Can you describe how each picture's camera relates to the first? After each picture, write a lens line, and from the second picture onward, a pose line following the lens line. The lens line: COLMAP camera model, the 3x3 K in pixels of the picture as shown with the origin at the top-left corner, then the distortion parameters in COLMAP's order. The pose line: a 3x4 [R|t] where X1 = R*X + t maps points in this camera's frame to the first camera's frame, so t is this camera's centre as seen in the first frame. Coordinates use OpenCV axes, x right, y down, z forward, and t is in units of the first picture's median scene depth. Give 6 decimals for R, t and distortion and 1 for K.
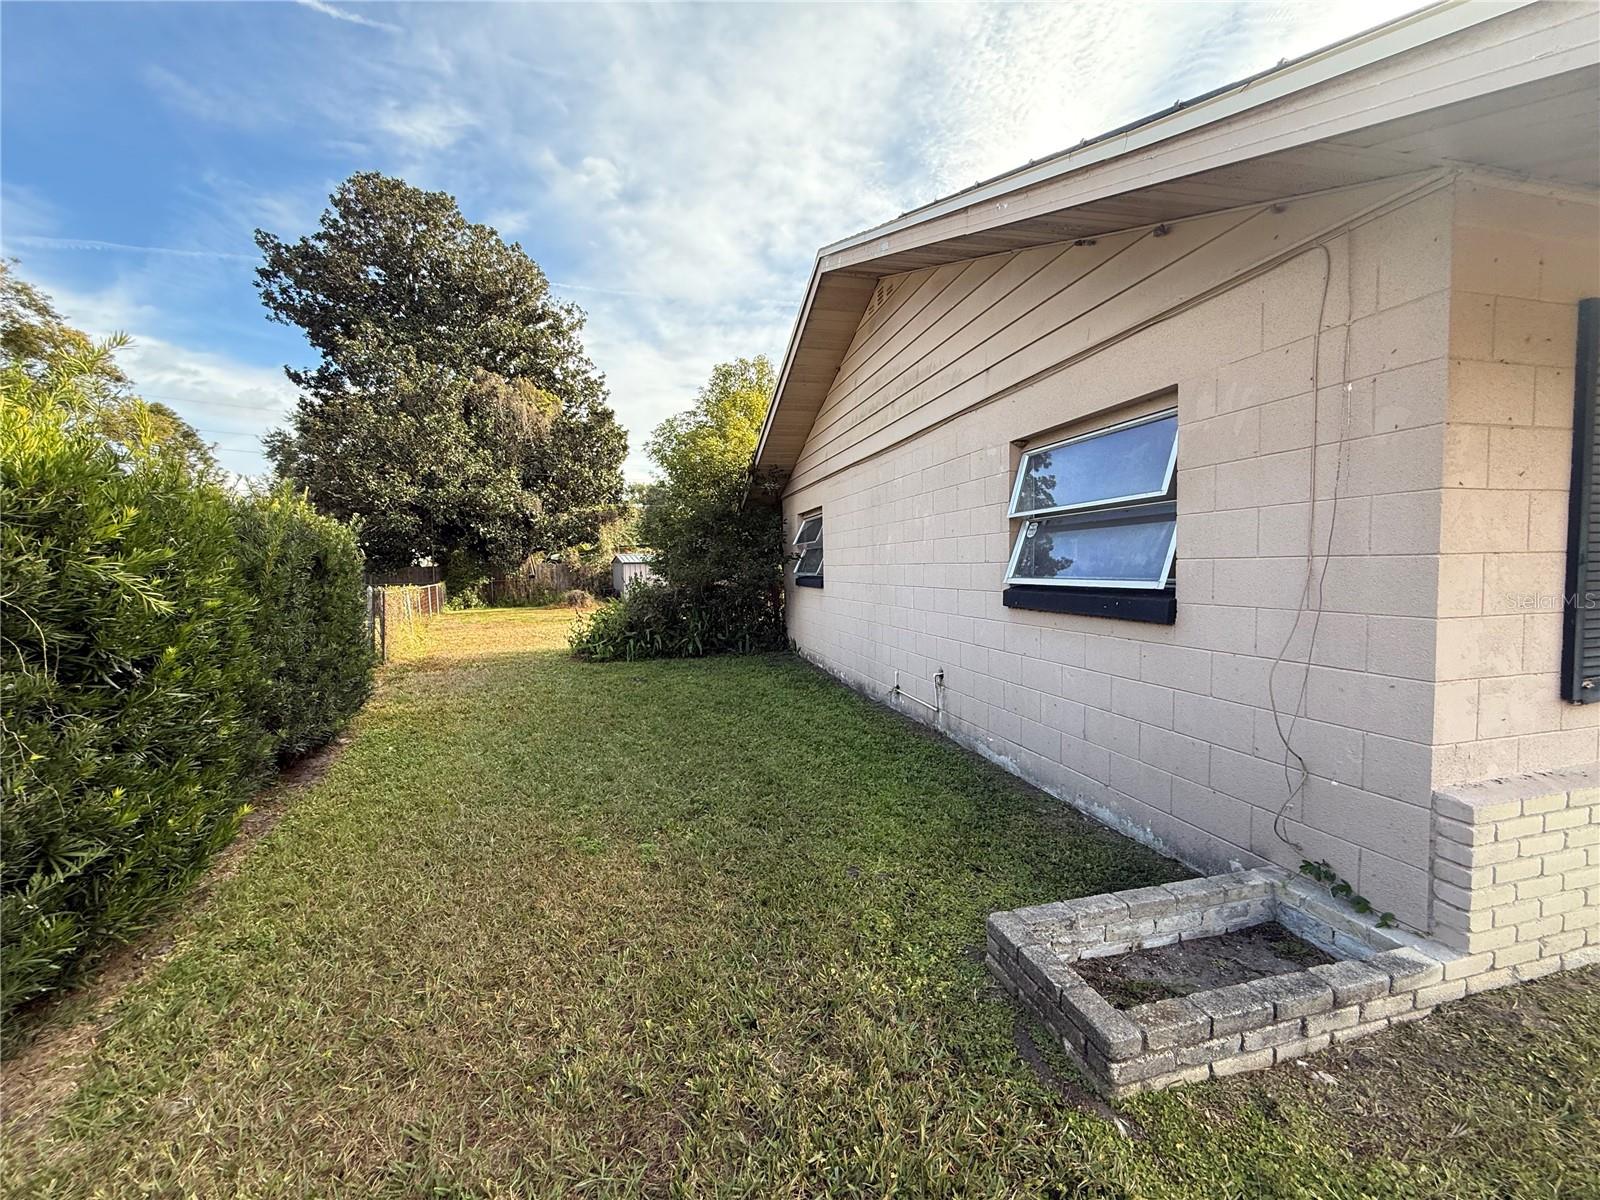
lens RADIAL K [[635.9, 0, 795.6], [0, 635.9, 597.7], [0, 0, 1]] dist [0.000816, 0.000669]
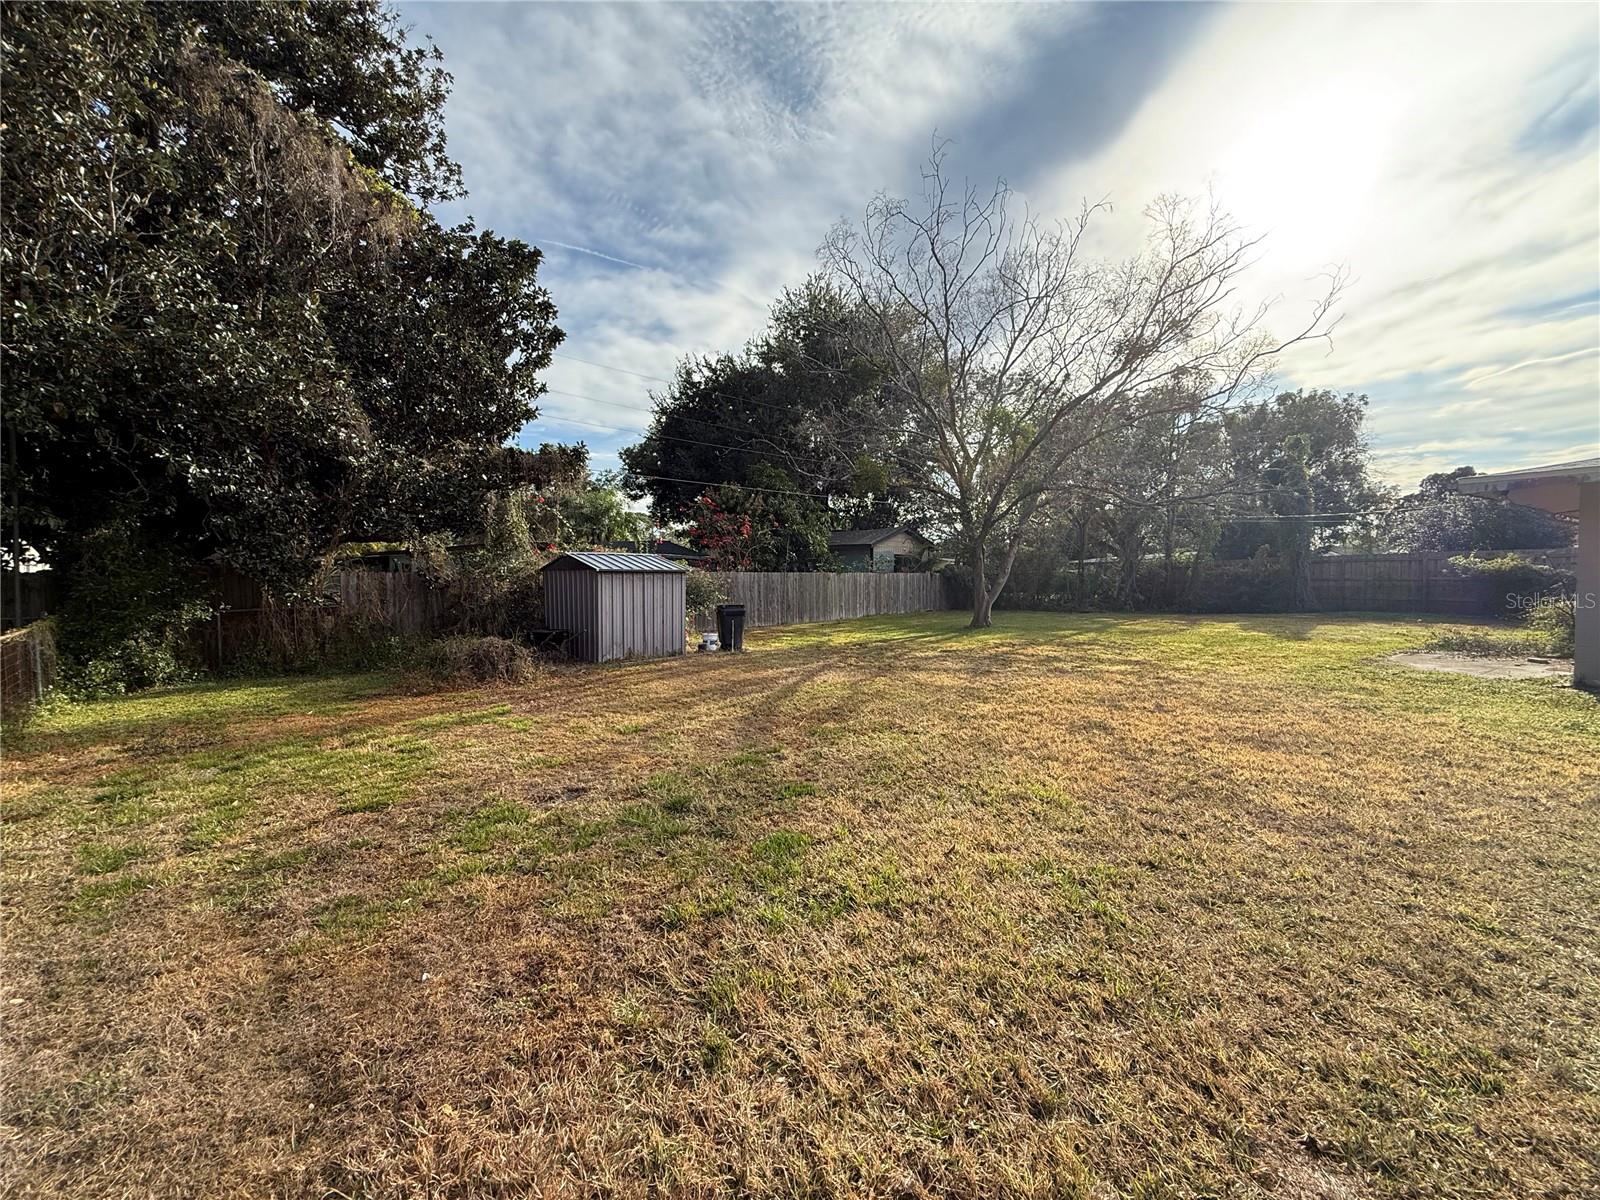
lens RADIAL K [[635.9, 0, 795.6], [0, 635.9, 597.7], [0, 0, 1]] dist [0.000816, 0.000669]
pose [[0.950886, 0.004091, 0.309513, -0.272444], [0.001717, 0.999828, -0.018491, -0.028019], [-0.309535, 0.018114, 0.950715, 0.537772]]
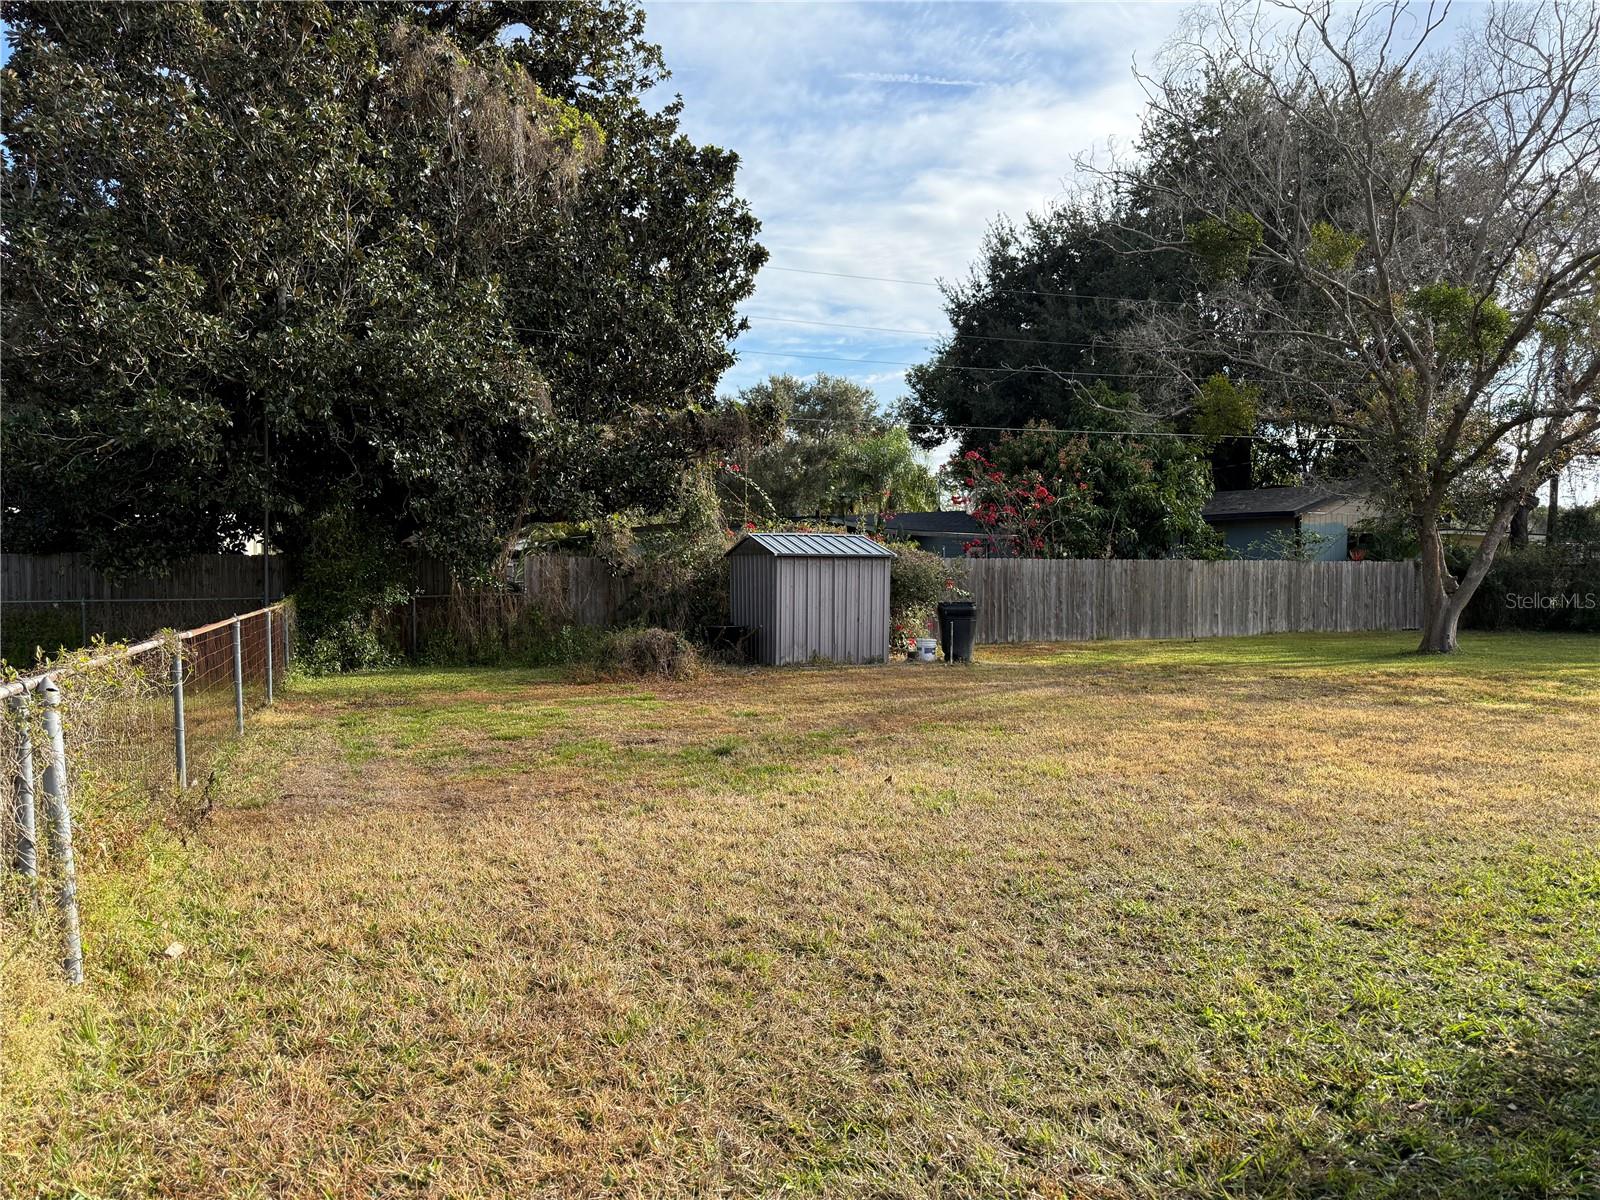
lens RADIAL K [[1113.6, 0, 800.0], [0, 1113.6, 600.0], [0, 0, 1]] dist [0.184089, -0.379776]
pose [[0.995602, 0.022874, -0.090845, -0.196402], [-0.024764, 0.999499, -0.019732, -0.017158], [0.090348, 0.021895, 0.995670, 0.364520]]
